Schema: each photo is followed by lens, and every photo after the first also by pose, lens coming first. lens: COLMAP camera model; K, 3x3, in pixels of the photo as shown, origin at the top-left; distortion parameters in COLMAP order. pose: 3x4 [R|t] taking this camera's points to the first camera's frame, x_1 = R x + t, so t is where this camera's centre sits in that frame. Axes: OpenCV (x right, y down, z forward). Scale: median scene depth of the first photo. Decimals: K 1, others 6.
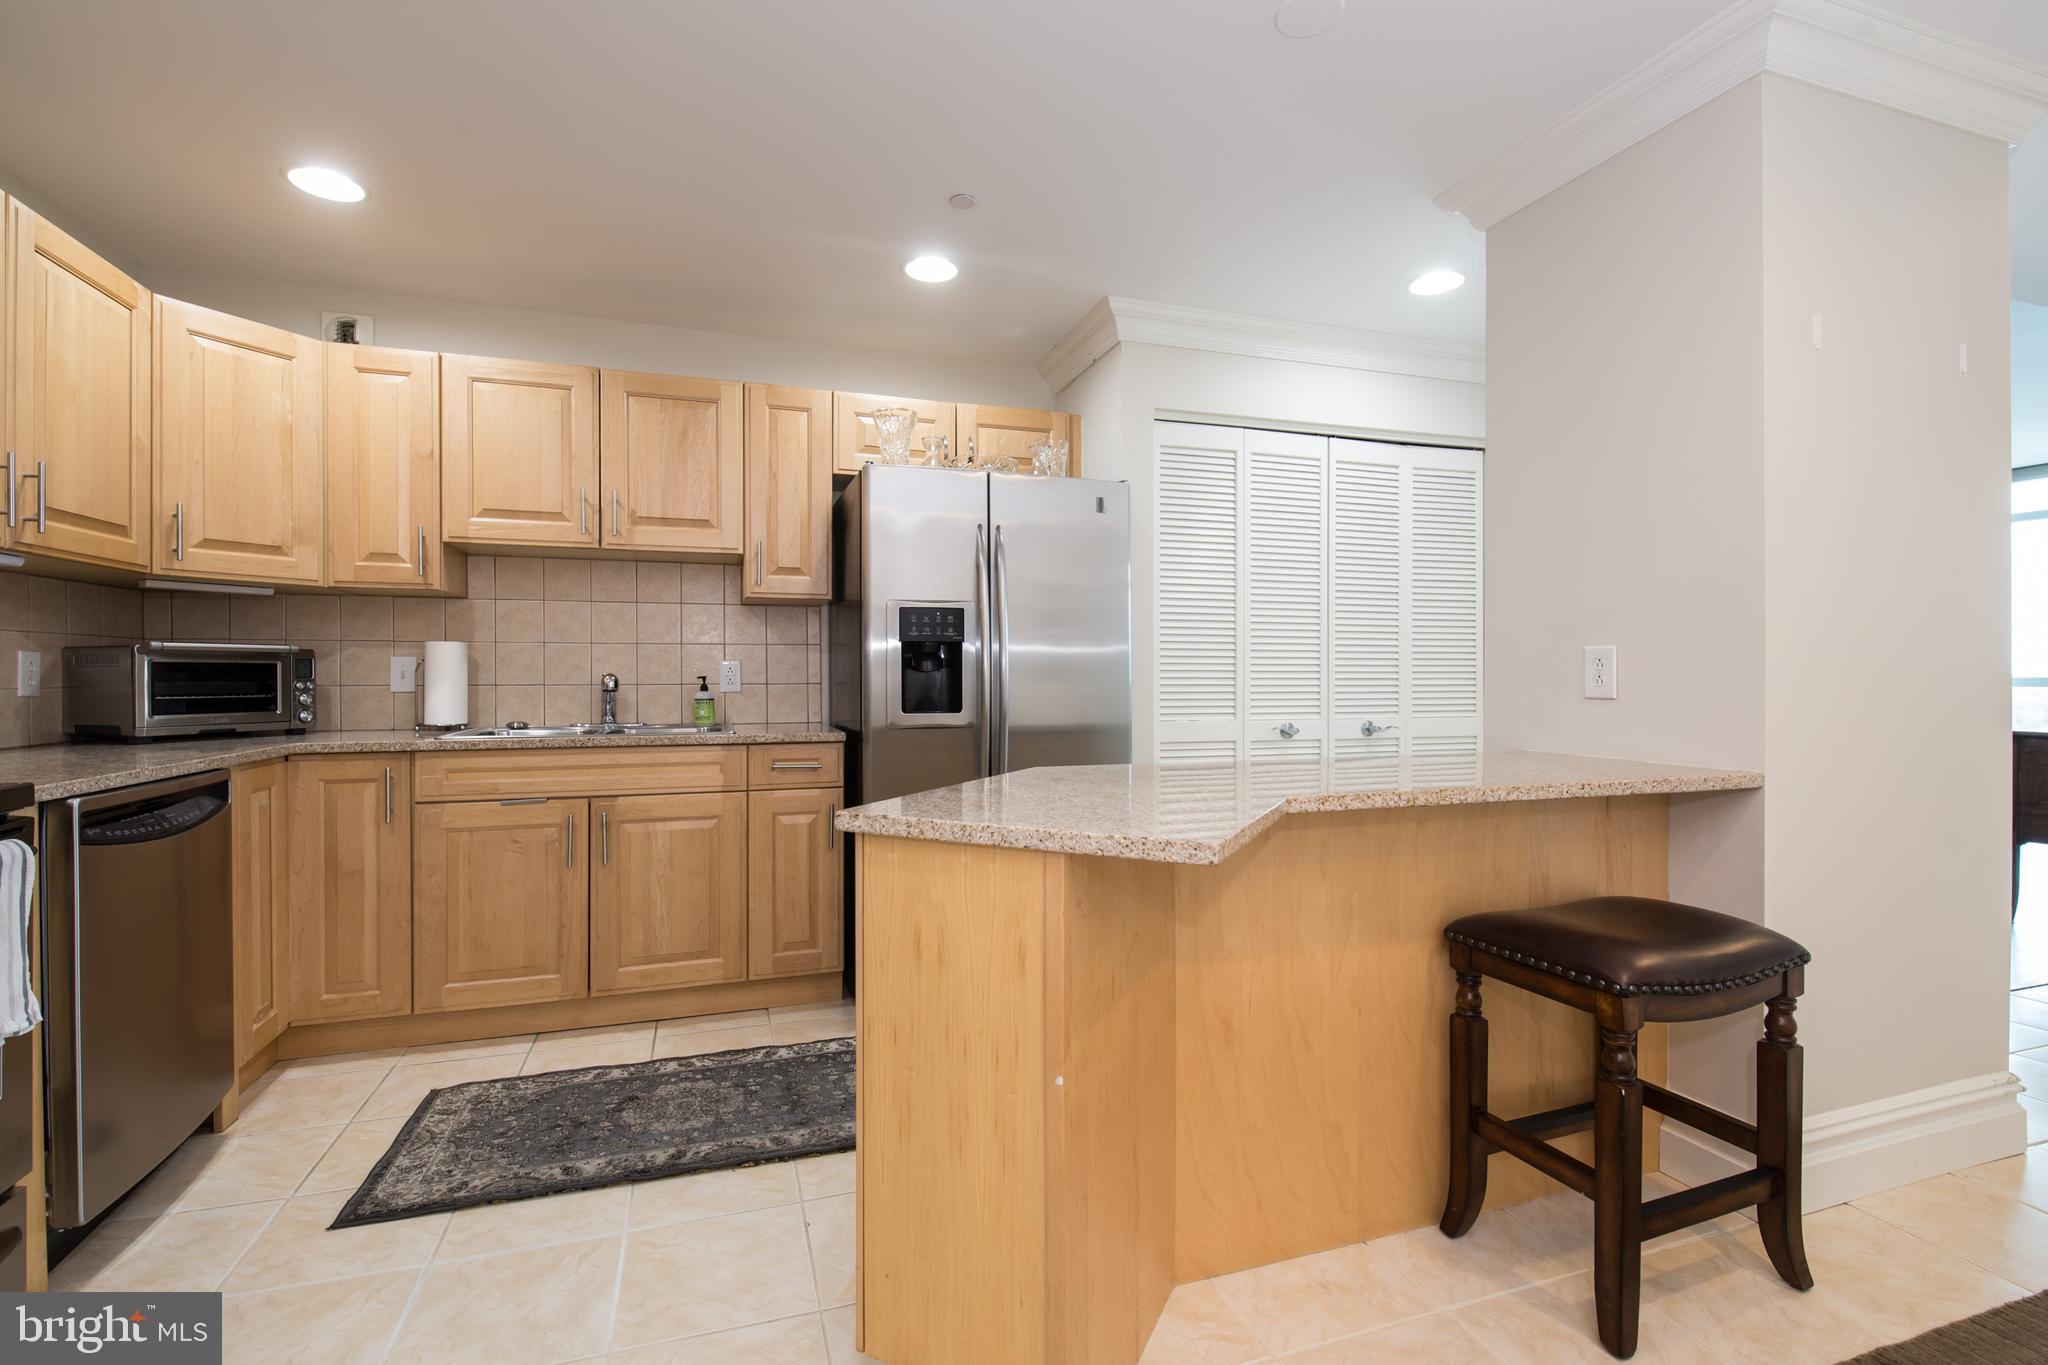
lens RADIAL K [[859.5, 0, 969.4], [0, 859.5, 676.2], [0, 0, 1]] dist [0.013061, -0.009444]
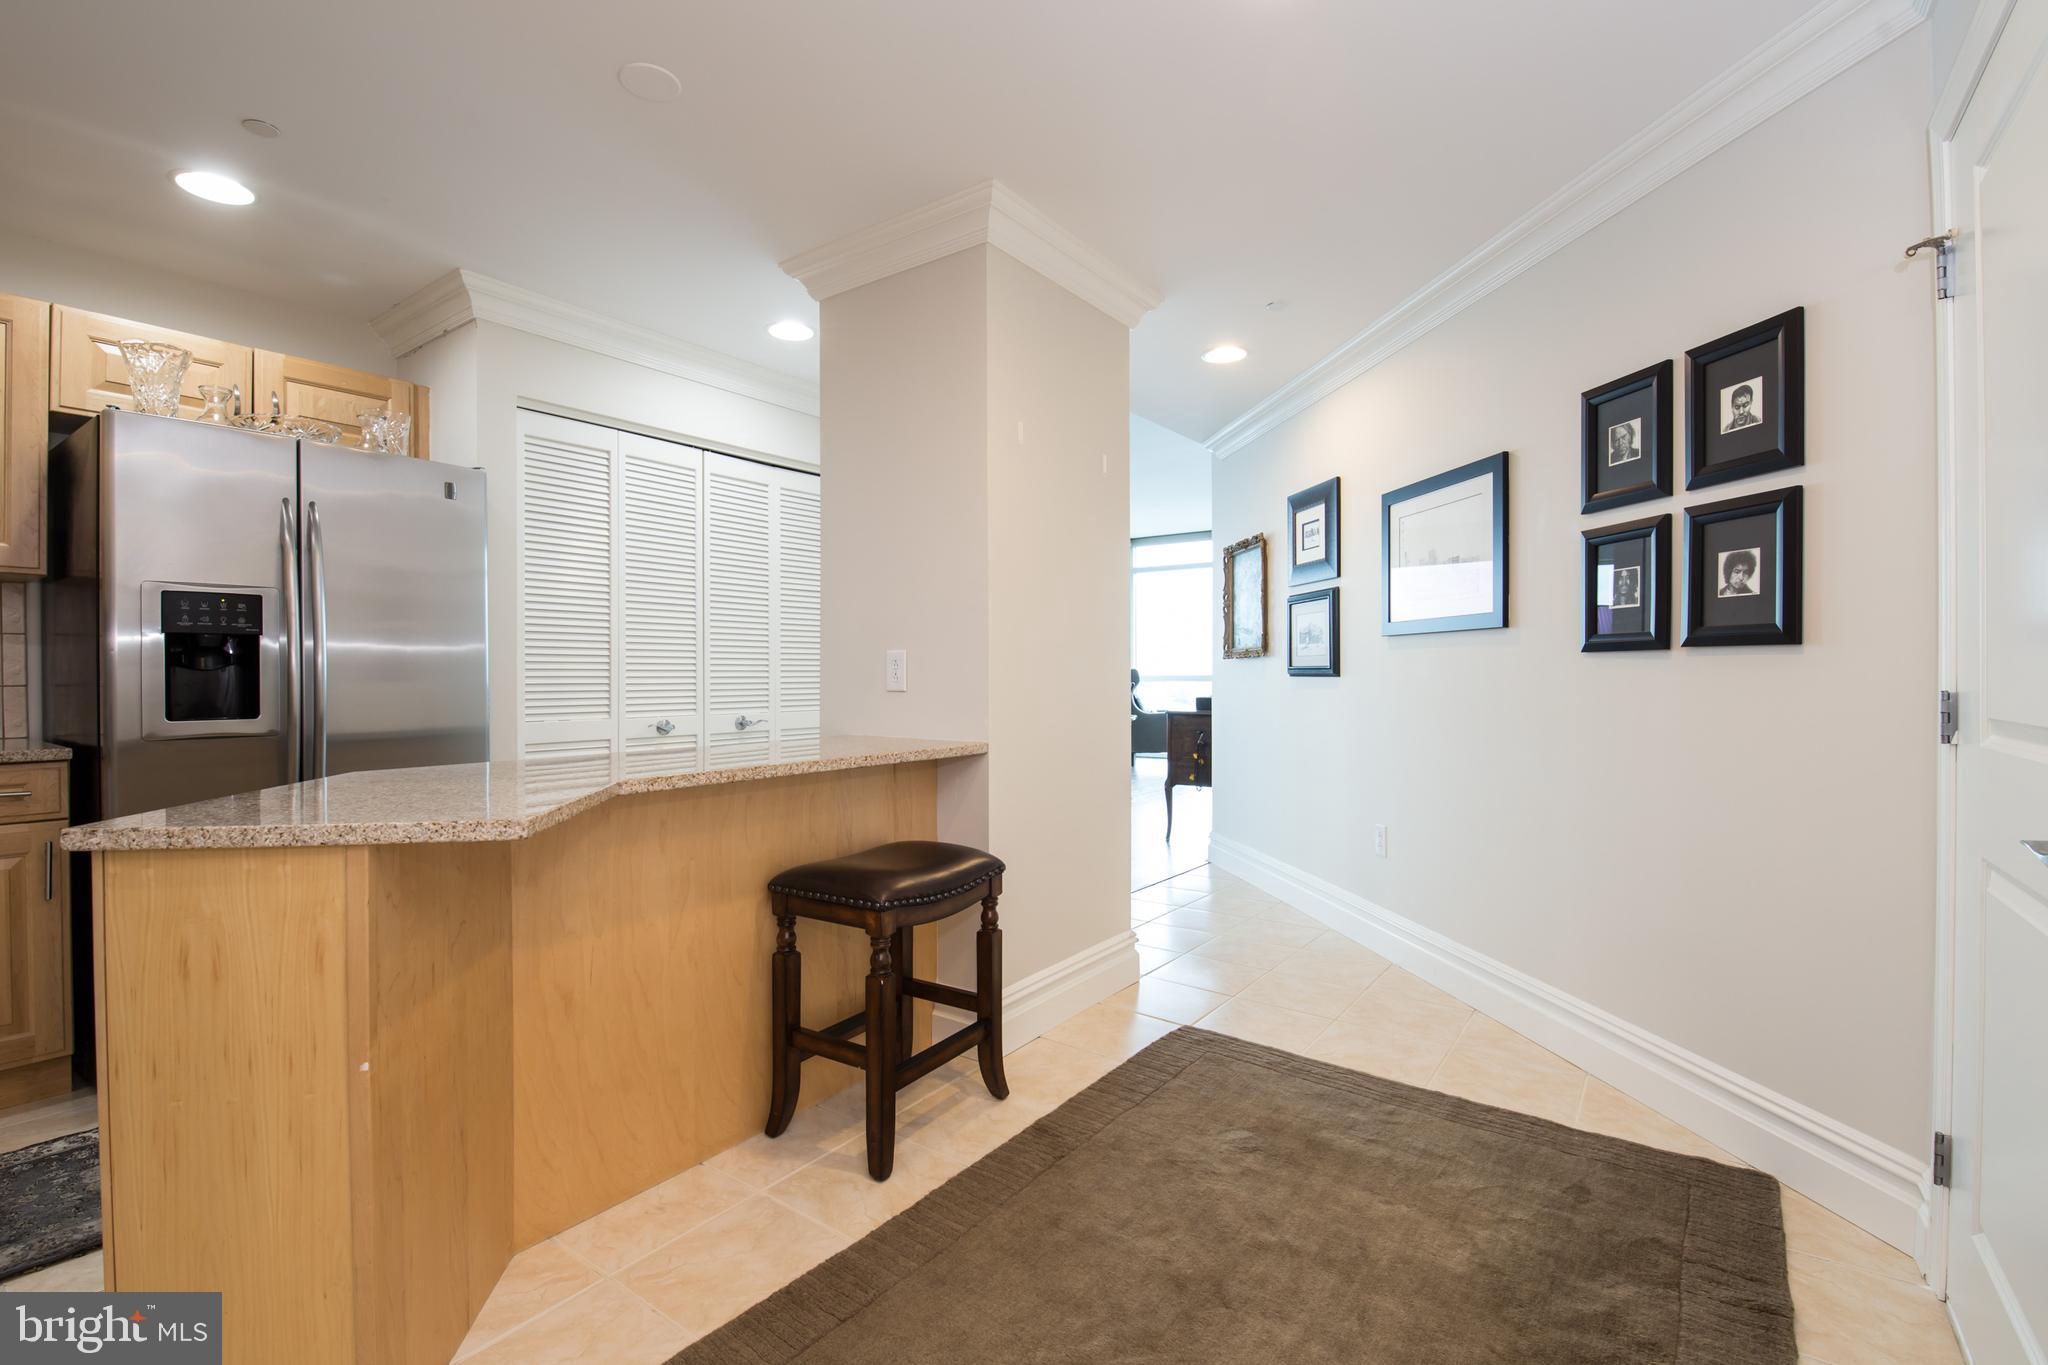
lens RADIAL K [[884.2, 0, 965.0], [0, 884.2, 674.3], [0, 0, 1]] dist [0.003349, -0.012399]
pose [[0.792955, -0.002545, 0.609275, 0.014873], [0.003321, 0.999994, -0.000145, 0.001371], [-0.609271, 0.002139, 0.792959, -0.123864]]
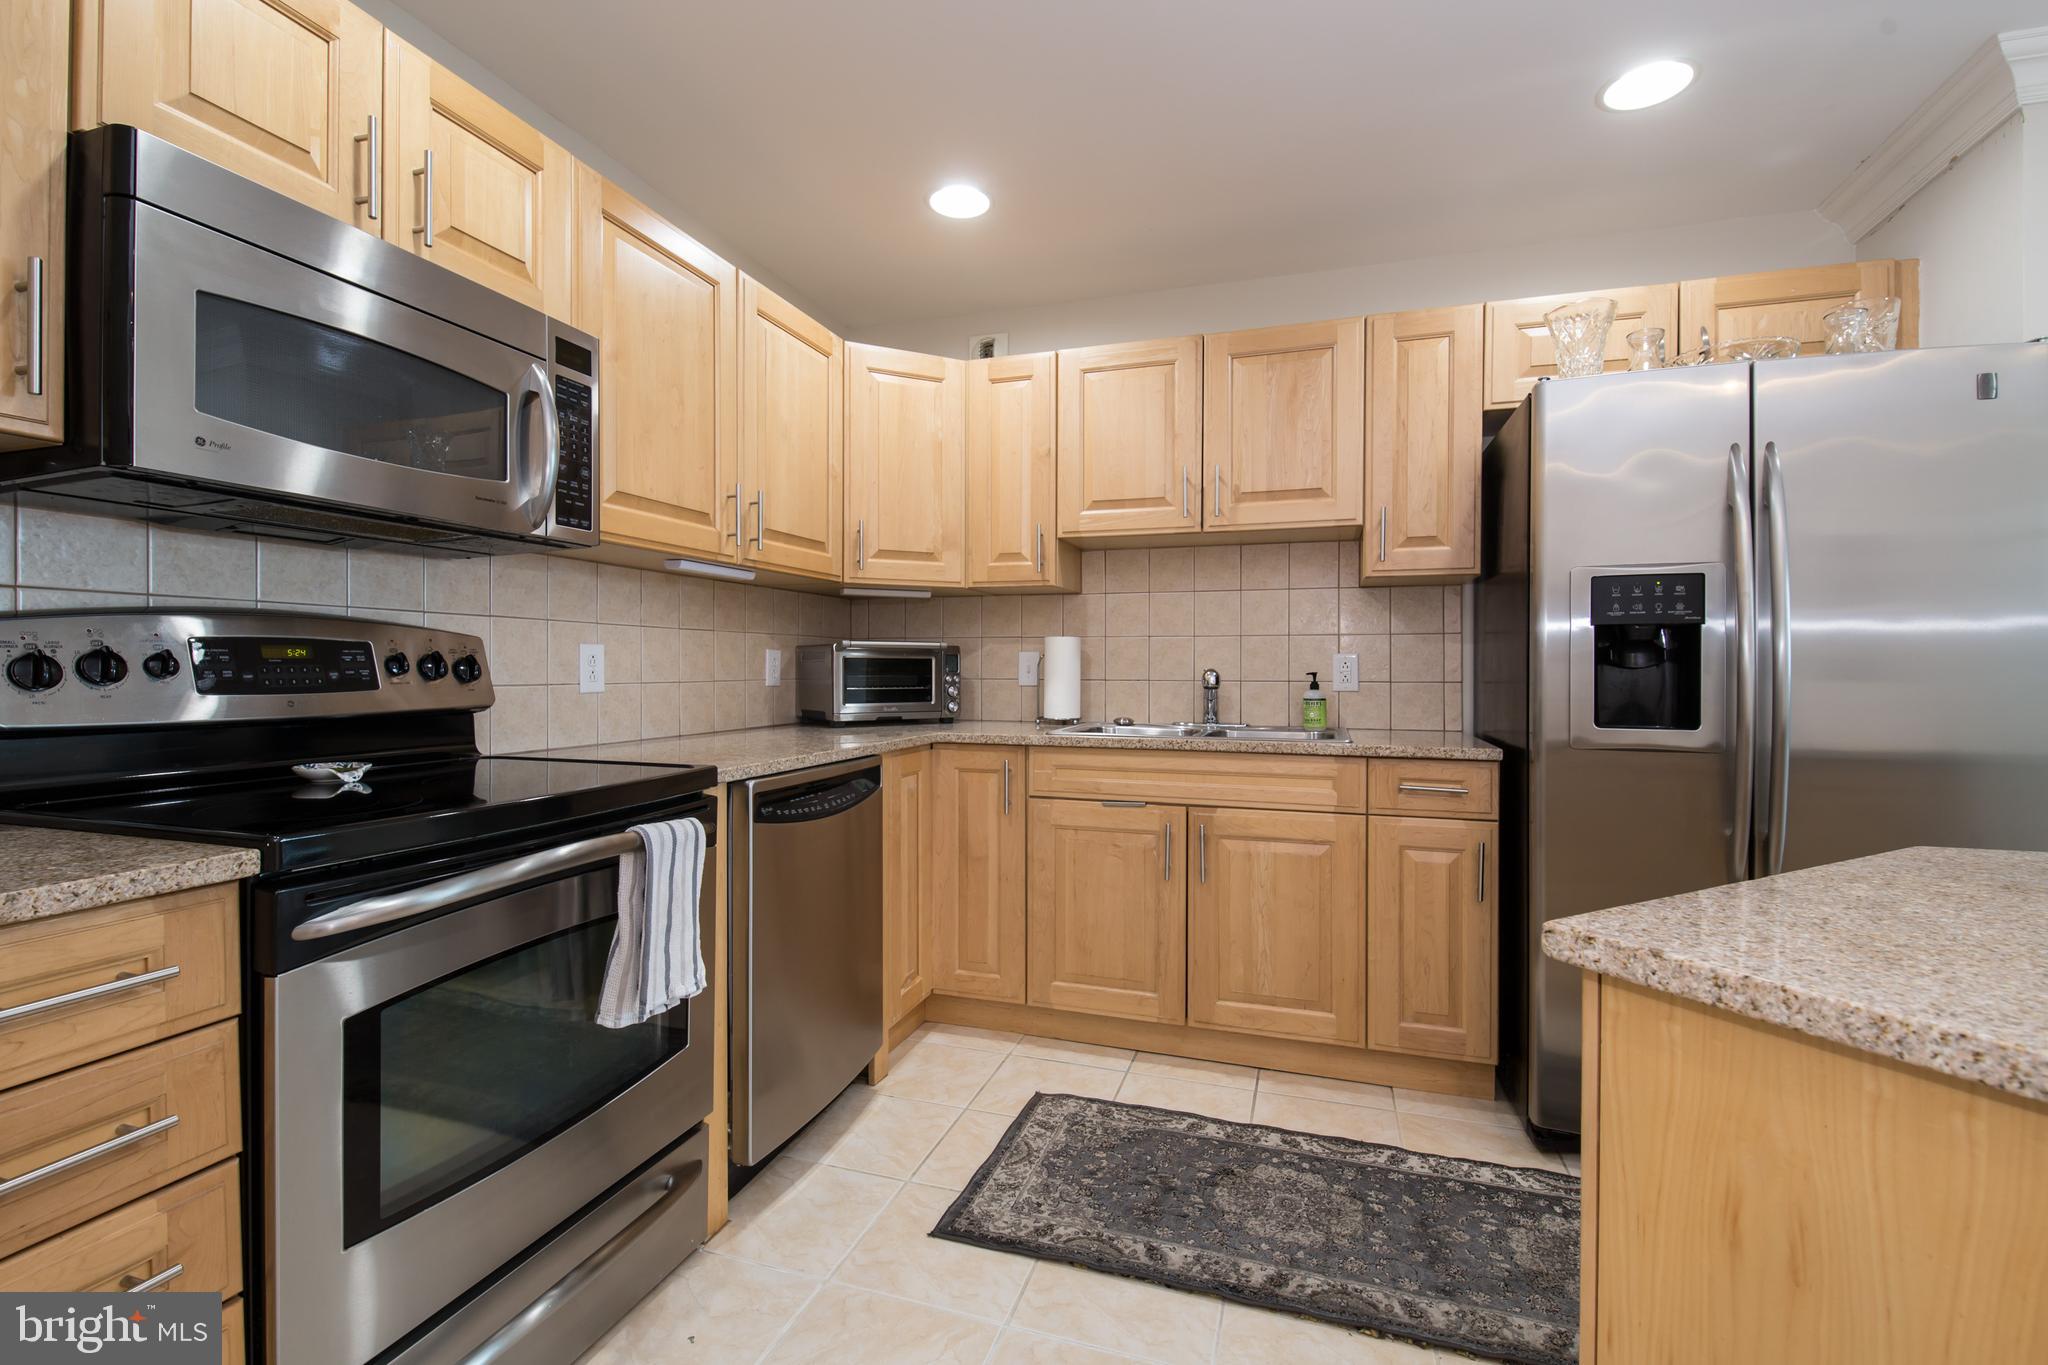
lens RADIAL K [[870.5, 0, 1054.1], [0, 870.5, 672.8], [0, 0, 1]] dist [0.015451, -0.009629]
pose [[0.829992, 0.006357, -0.557740, -0.049574], [-0.004892, 0.999980, 0.004118, -0.002477], [0.557755, -0.000690, 0.830006, 0.169524]]
